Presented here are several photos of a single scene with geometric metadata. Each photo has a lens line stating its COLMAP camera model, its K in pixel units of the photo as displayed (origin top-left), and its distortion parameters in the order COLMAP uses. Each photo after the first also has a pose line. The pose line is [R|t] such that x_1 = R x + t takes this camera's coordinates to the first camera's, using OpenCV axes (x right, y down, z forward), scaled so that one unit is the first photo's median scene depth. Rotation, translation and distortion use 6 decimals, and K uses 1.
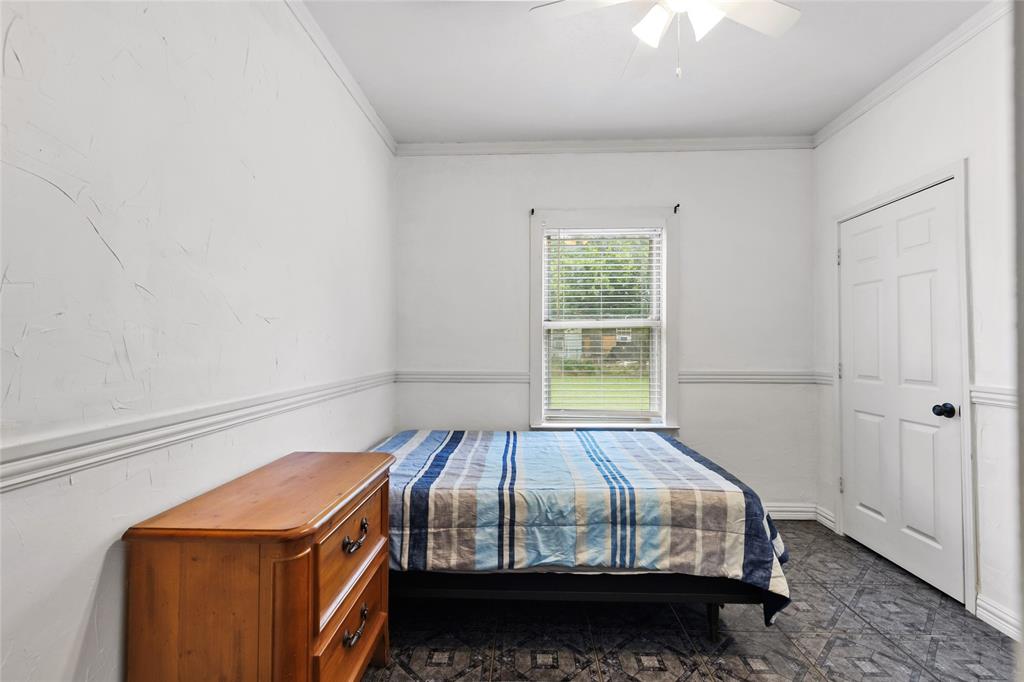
lens RADIAL K [[459.7, 0, 508.6], [0, 459.7, 340.7], [0, 0, 1]] dist [0.002624, -0.000205]
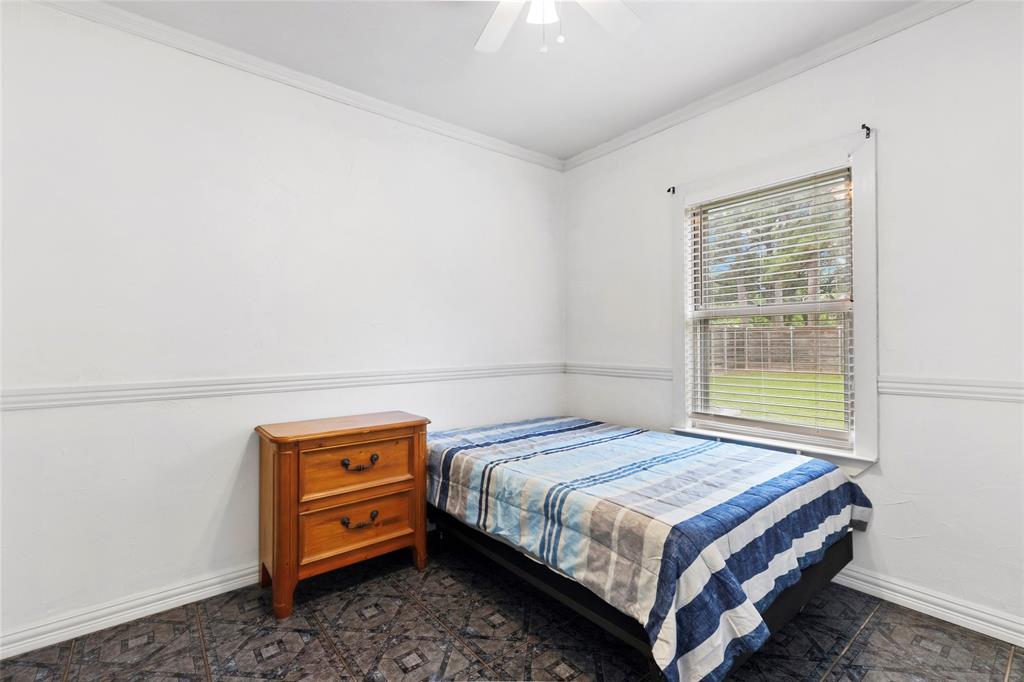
lens RADIAL K [[459.7, 0, 508.6], [0, 459.7, 340.7], [0, 0, 1]] dist [0.002624, -0.000205]
pose [[0.646306, -0.007385, -0.763043, 0.938665], [0.013389, 0.999909, 0.001663, 0.013499], [0.762961, -0.011291, 0.646346, 0.300486]]
